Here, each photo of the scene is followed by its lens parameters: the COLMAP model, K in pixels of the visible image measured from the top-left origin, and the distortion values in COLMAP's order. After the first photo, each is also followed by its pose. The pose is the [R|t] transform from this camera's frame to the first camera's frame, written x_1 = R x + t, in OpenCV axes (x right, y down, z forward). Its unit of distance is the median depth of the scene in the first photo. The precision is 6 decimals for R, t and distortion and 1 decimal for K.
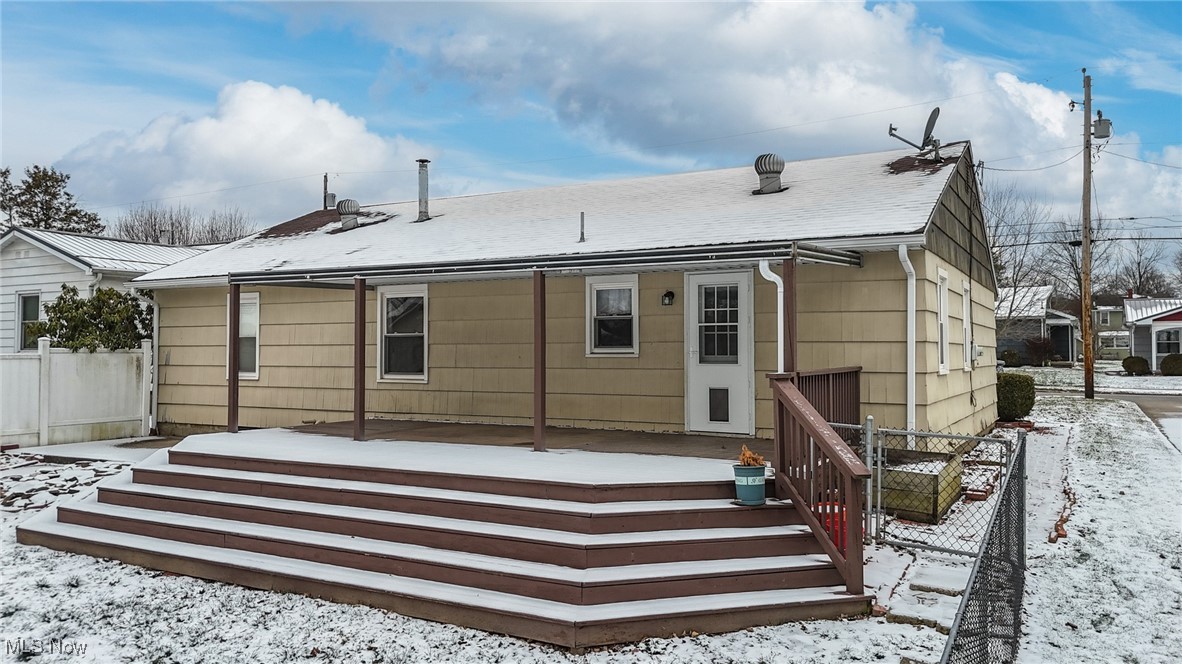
lens RADIAL K [[868.4, 0, 591.0], [0, 868.4, 332.0], [0, 0, 1]] dist [0.153521, -0.223054]
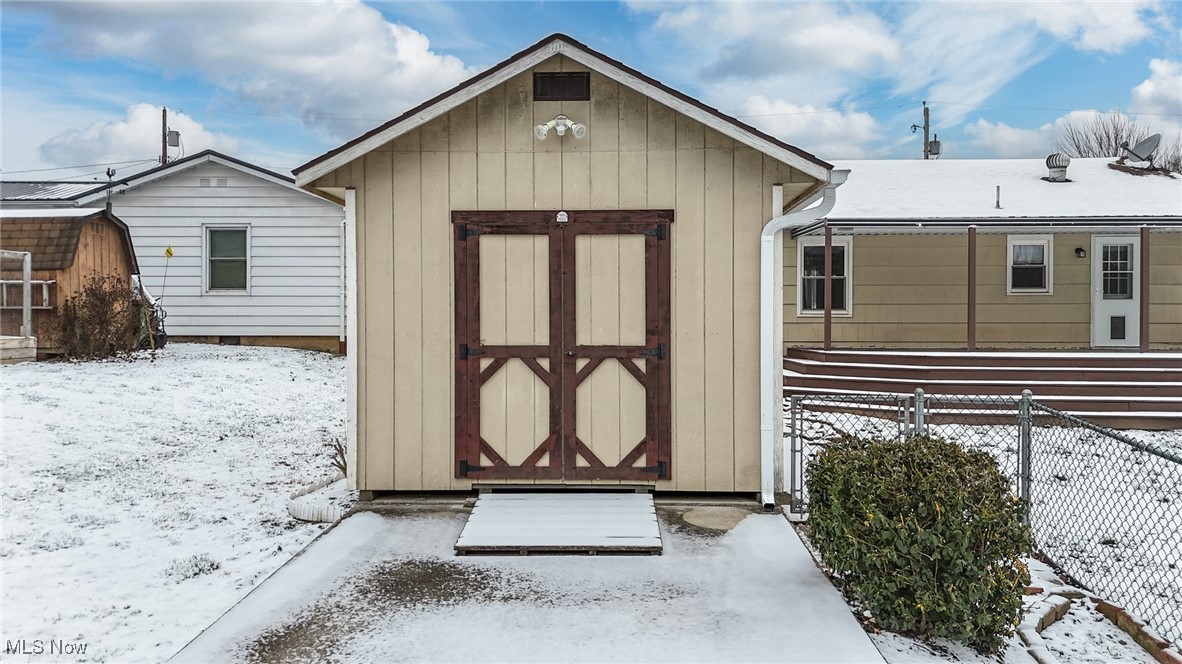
lens RADIAL K [[868.1, 0, 590.9], [0, 868.1, 328.4], [0, 0, 1]] dist [0.072442, -0.061753]
pose [[0.892627, 0.001327, 0.450794, -1.151301], [-0.012486, 0.999685, 0.021781, 0.056754], [-0.450623, -0.025071, 0.892362, 0.077584]]
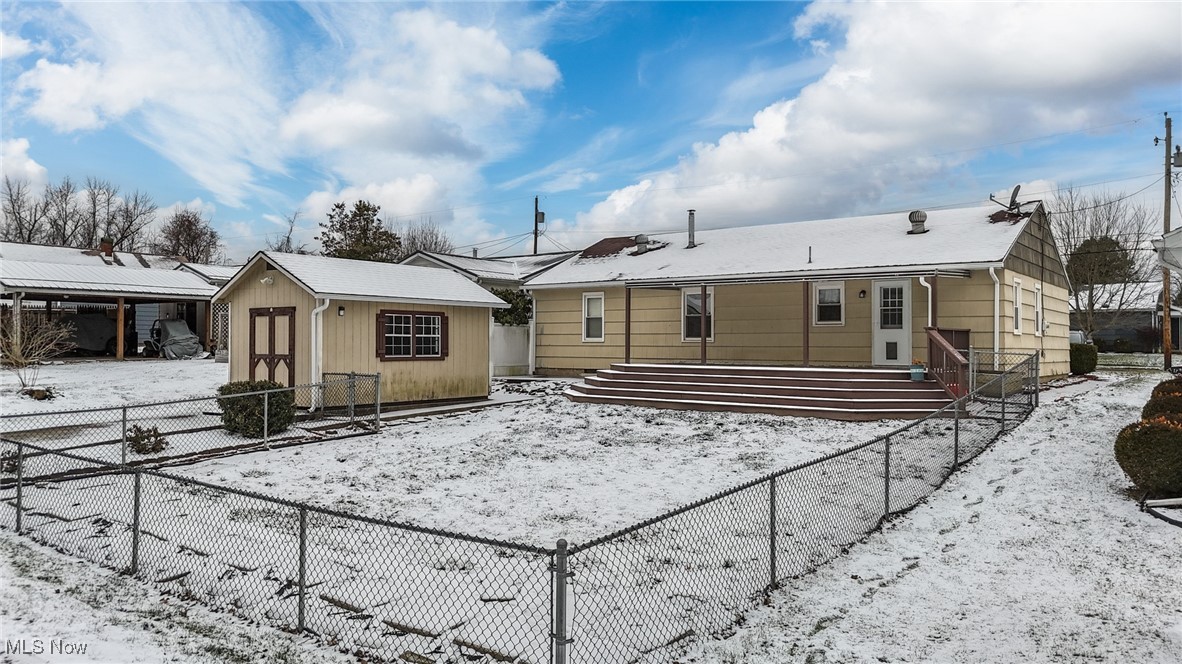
lens RADIAL K [[868.1, 0, 590.9], [0, 868.1, 328.4], [0, 0, 1]] dist [0.072442, -0.061753]
pose [[0.991502, 0.003203, -0.130052, -0.221913], [-0.002996, 0.999994, 0.001790, 0.030111], [0.130057, -0.001385, 0.991505, -0.843362]]
